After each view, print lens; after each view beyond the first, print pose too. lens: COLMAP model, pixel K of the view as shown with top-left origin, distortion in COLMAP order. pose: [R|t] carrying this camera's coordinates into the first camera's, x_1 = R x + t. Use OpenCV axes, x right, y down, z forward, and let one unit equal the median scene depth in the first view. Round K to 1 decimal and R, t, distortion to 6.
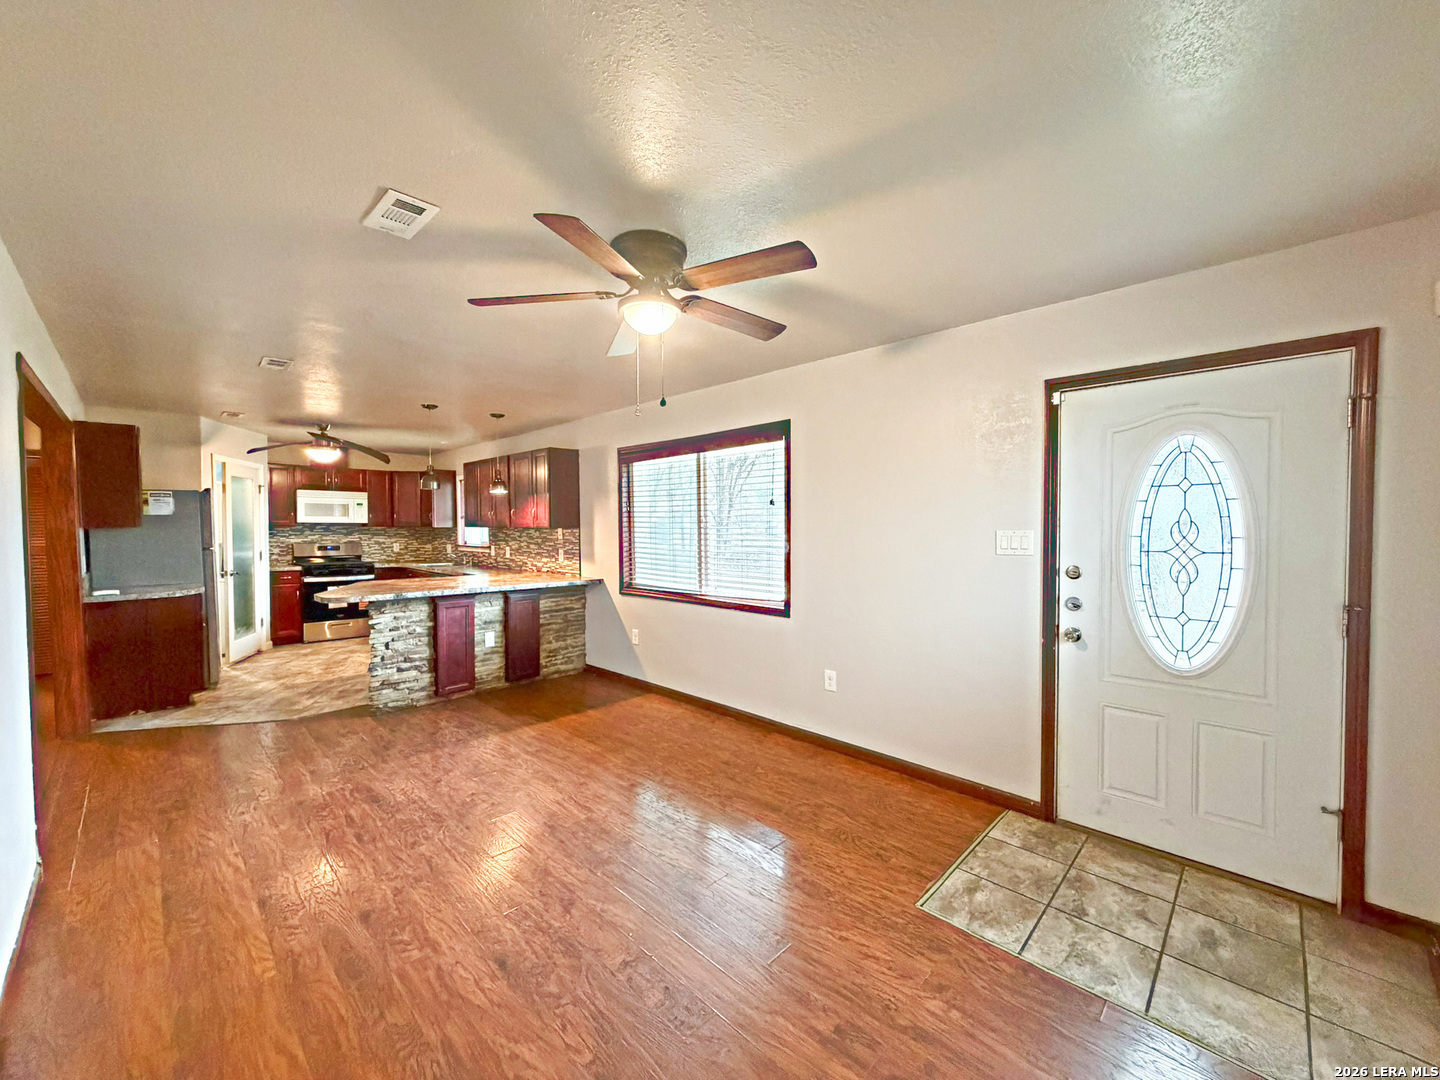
lens RADIAL K [[571.7, 0, 715.8], [0, 571.7, 542.5], [0, 0, 1]] dist [0.001238, -0.000251]
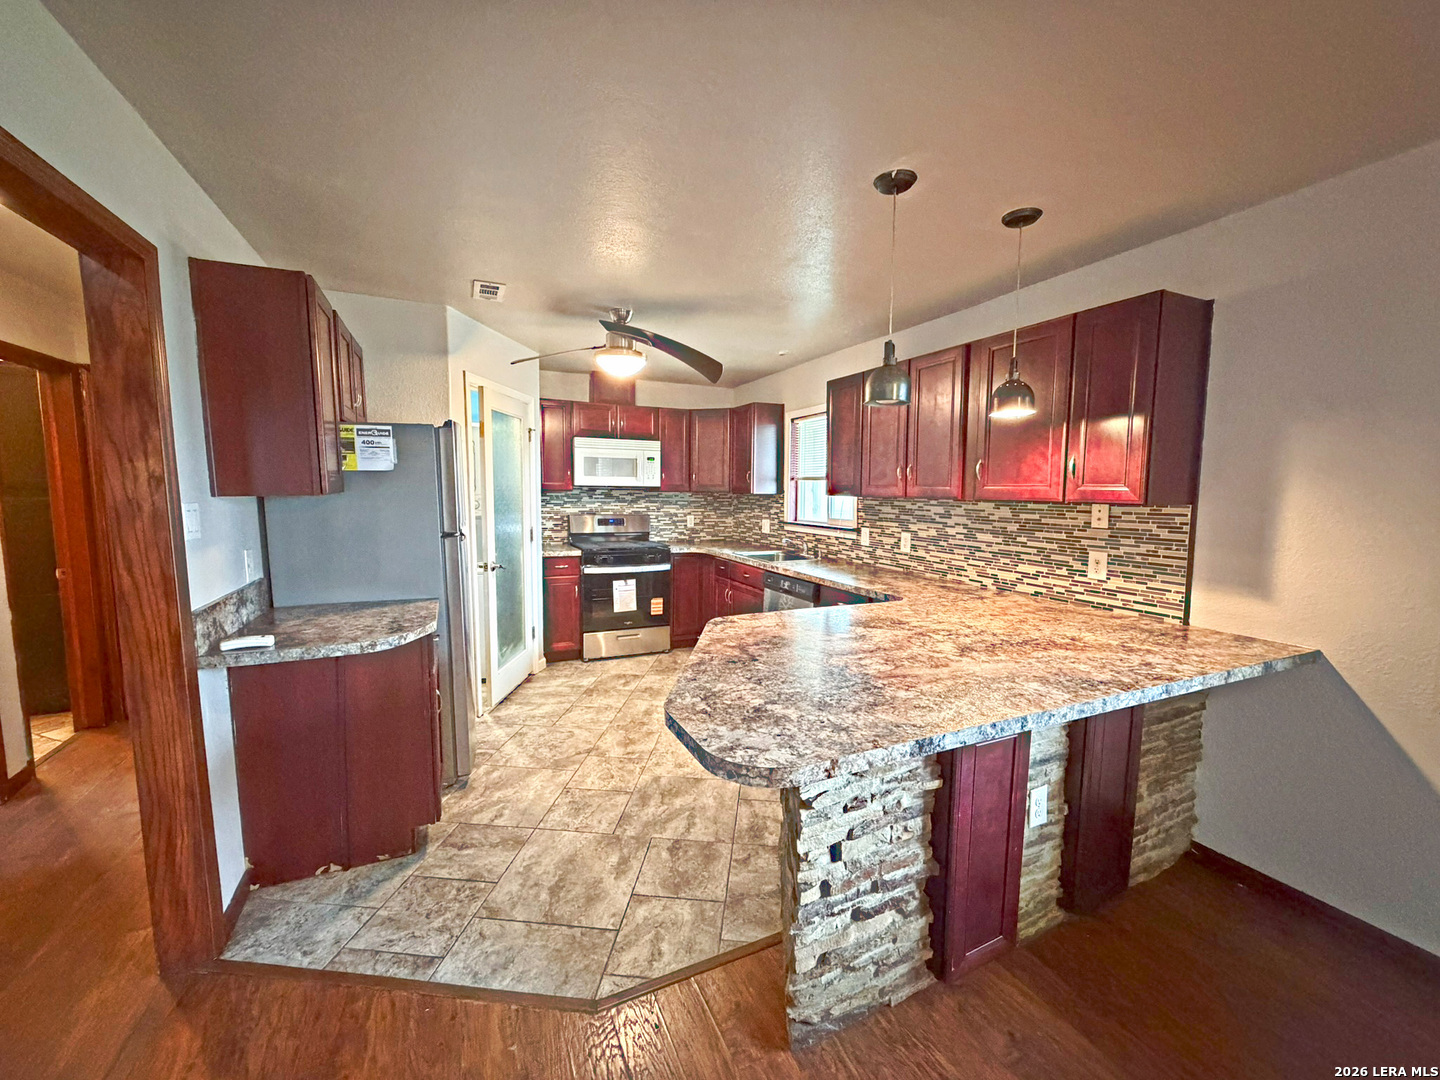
lens RADIAL K [[571.7, 0, 715.9], [0, 571.7, 540.5], [0, 0, 1]] dist [0.001238, -0.000251]
pose [[0.935474, 0.039795, -0.351147, -0.489201], [-0.018096, 0.997730, 0.064862, -0.024158], [0.352932, -0.054322, 0.934071, 0.615486]]
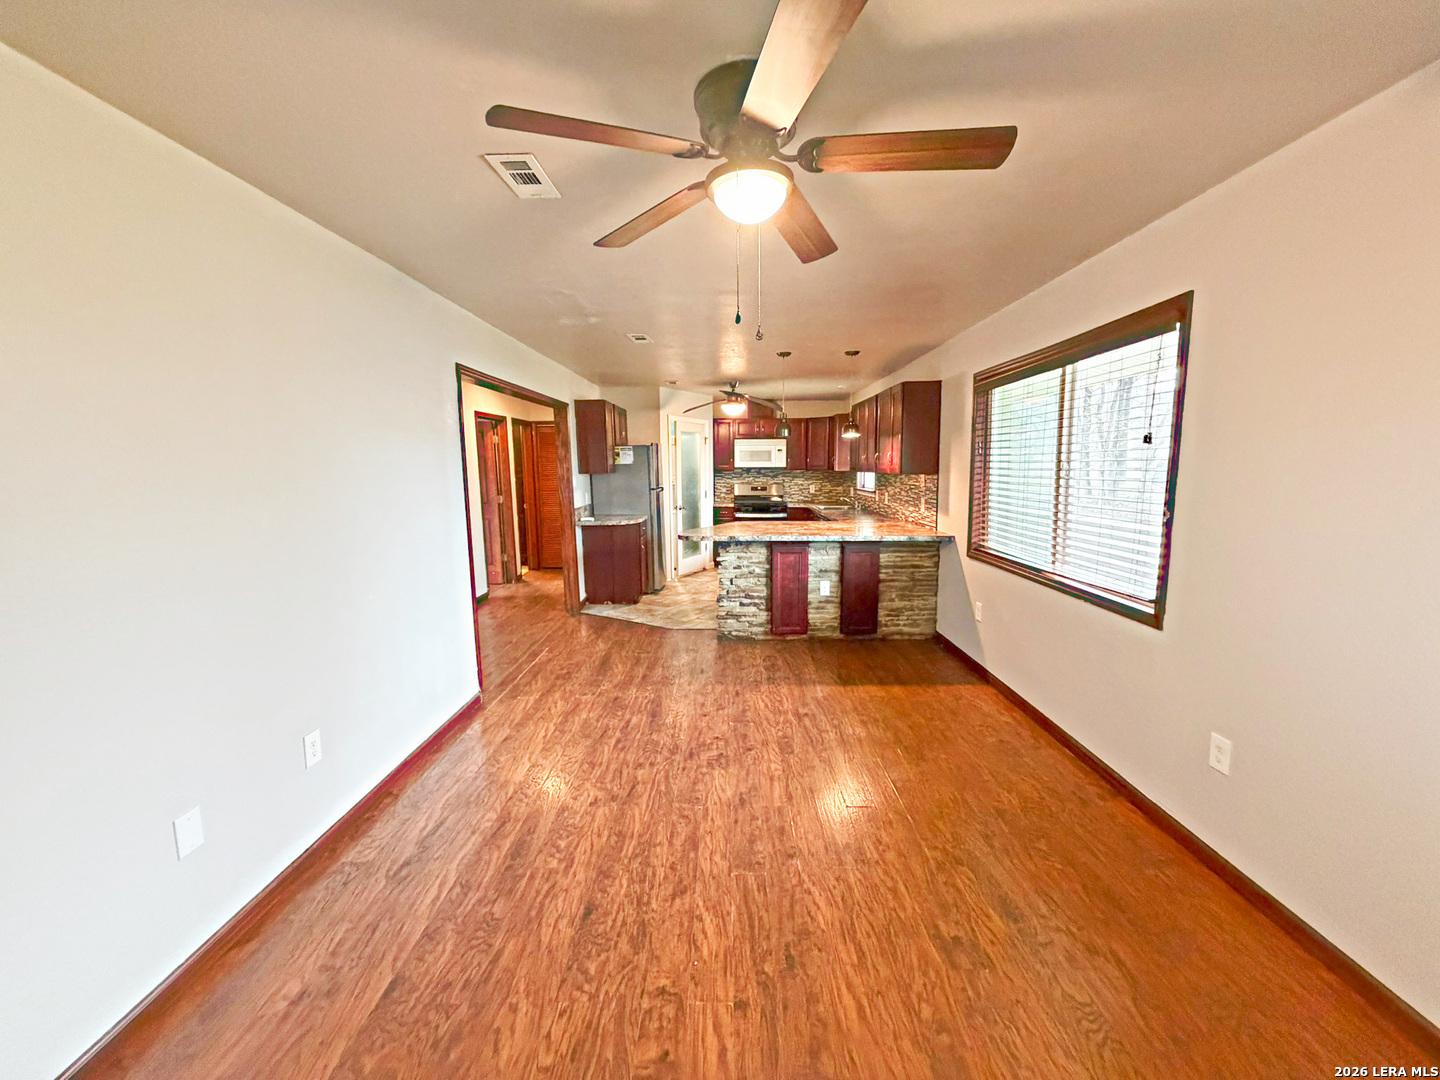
lens RADIAL K [[571.7, 0, 721.3], [0, 571.7, 542.1], [0, 0, 1]] dist [0.001238, -0.000251]
pose [[0.693632, 0.089869, -0.714701, 0.188205], [-0.012765, 0.993565, 0.112545, -0.019620], [0.720216, -0.068942, 0.690316, 0.202672]]
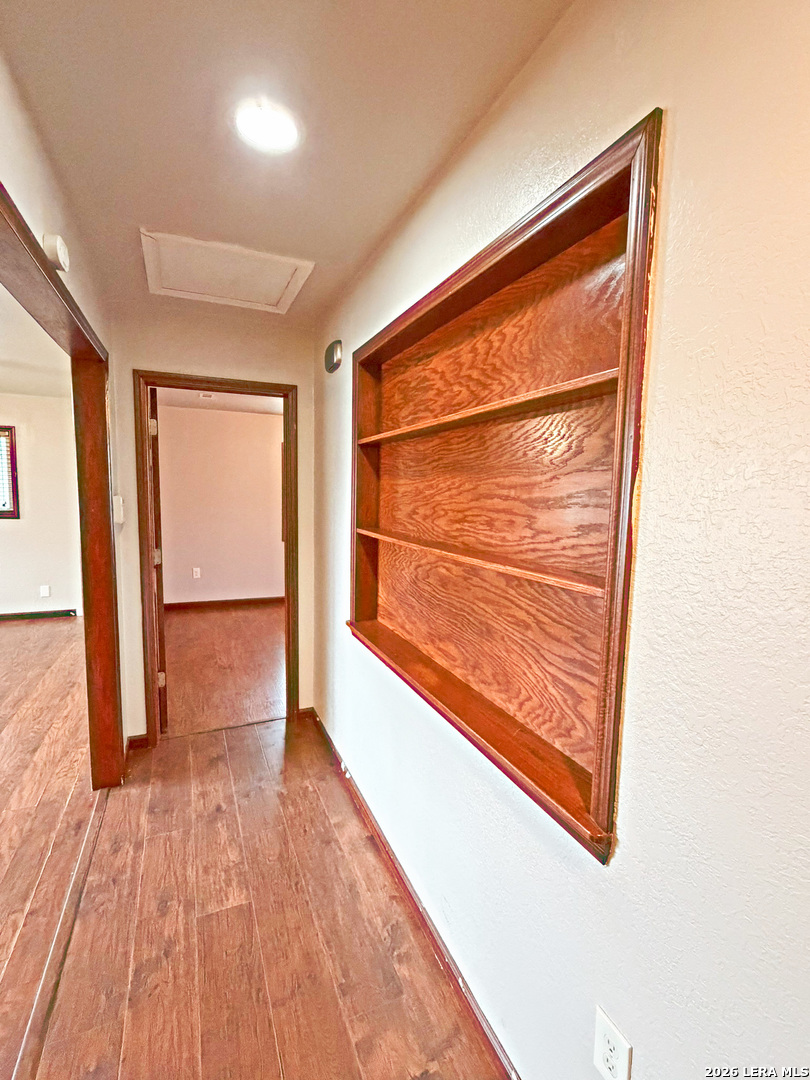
lens RADIAL K [[494.6, 0, 404.6], [0, 494.6, 538.8], [0, 0, 1]] dist [-0.000037, 0.000071]
pose [[-0.929141, -0.049064, 0.366457, -1.074811], [-0.000714, 0.991392, 0.130923, -0.041245], [-0.369726, 0.121384, -0.921178, 0.825301]]
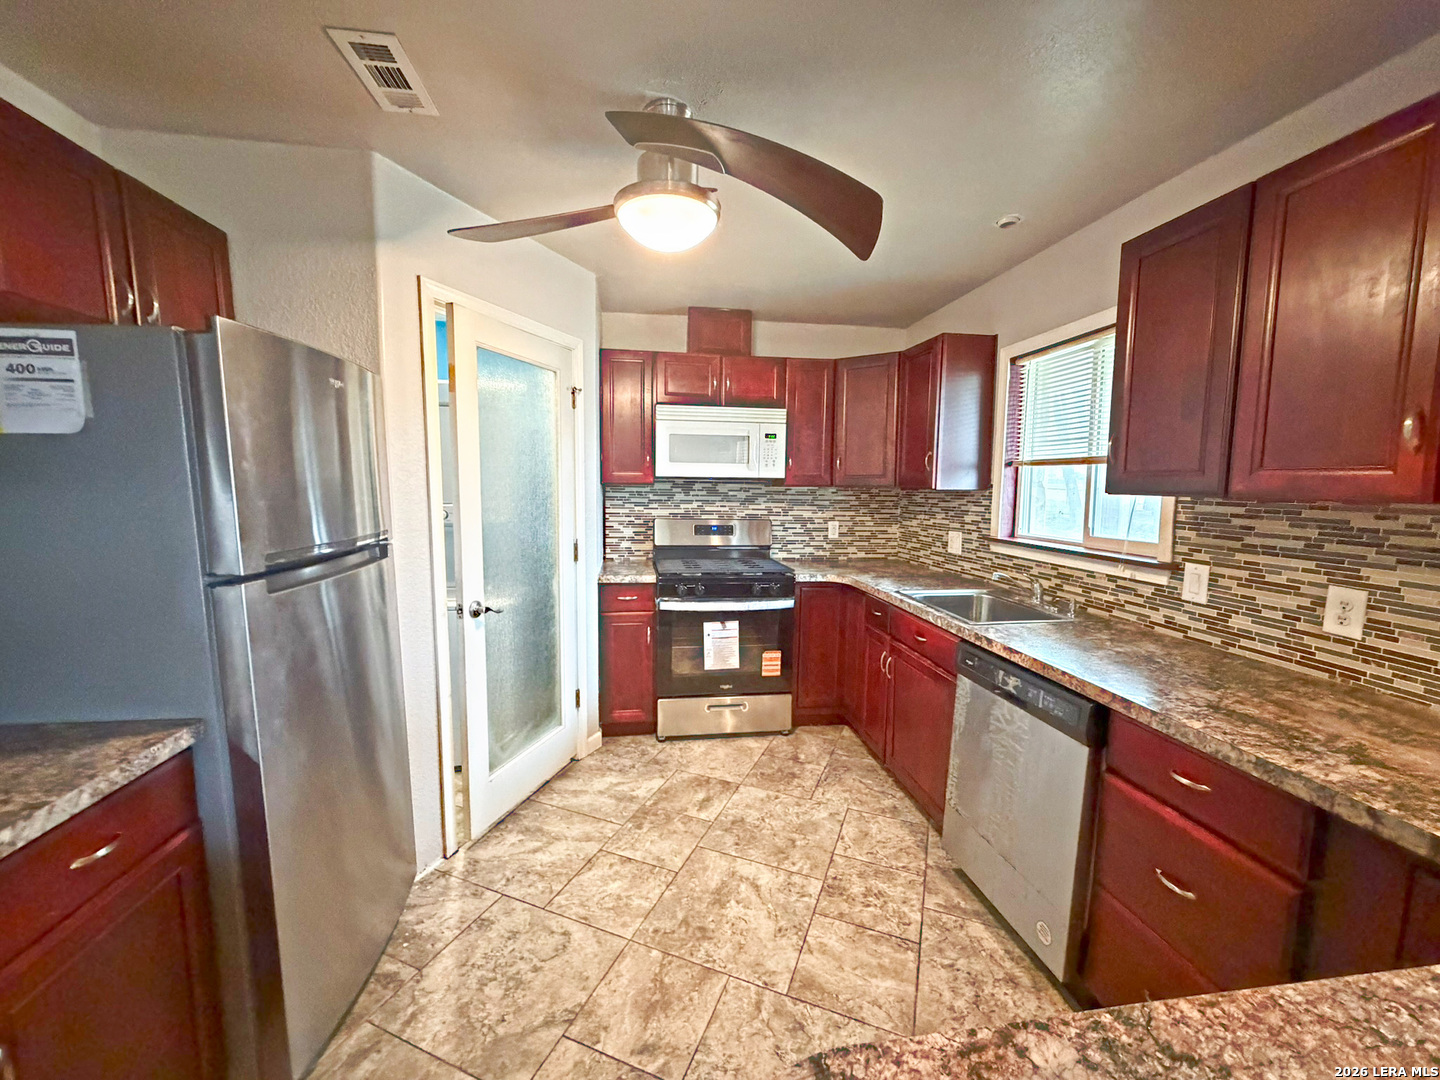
lens RADIAL K [[571.7, 0, 717.4], [0, 571.7, 542.9], [0, 0, 1]] dist [0.001238, -0.000251]
pose [[0.800286, 0.069507, -0.595577, -0.611359], [-0.025051, 0.996267, 0.082609, -0.030629], [0.599096, -0.051191, 0.799039, 0.977504]]
